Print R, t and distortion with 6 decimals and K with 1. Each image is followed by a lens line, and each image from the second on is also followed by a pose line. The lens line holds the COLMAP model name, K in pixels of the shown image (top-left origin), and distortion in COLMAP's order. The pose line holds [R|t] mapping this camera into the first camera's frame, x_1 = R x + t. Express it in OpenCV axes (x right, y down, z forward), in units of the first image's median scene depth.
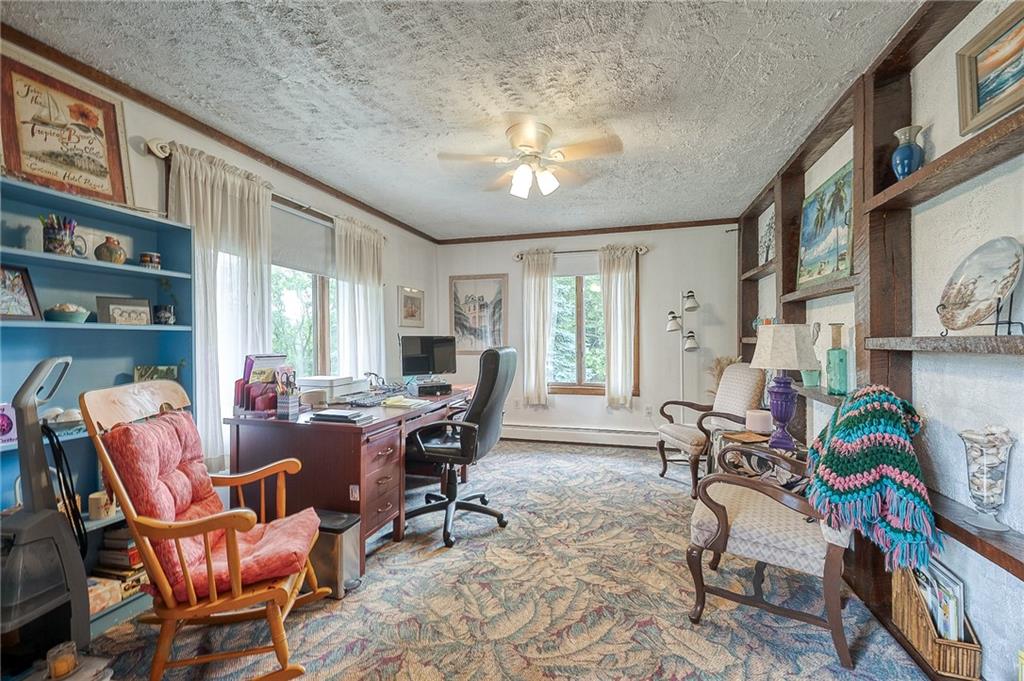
lens RADIAL K [[444.8, 0, 510.9], [0, 444.8, 341.2], [0, 0, 1]] dist [0.000011, 0.000002]
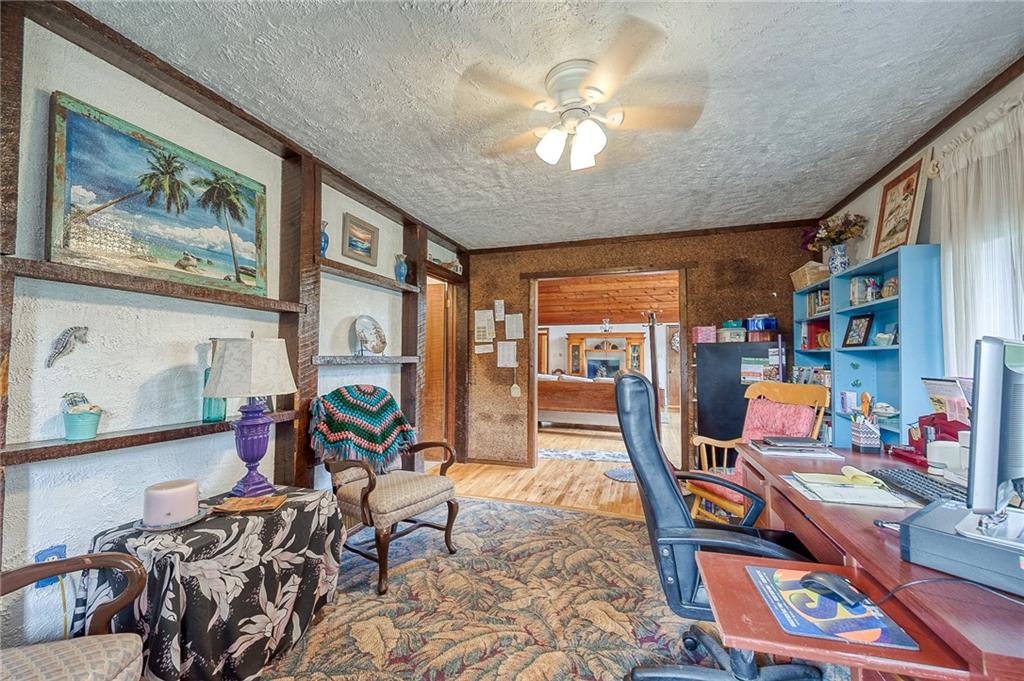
lens RADIAL K [[417.4, 0, 513.7], [0, 417.4, 343.9], [0, 0, 1]] dist [-0.000090, -0.000008]
pose [[-0.999583, 0.003438, 0.028667, 0.151367], [0.002735, 0.999695, -0.024556, -0.012219], [-0.028743, -0.024467, -0.999287, 2.041599]]
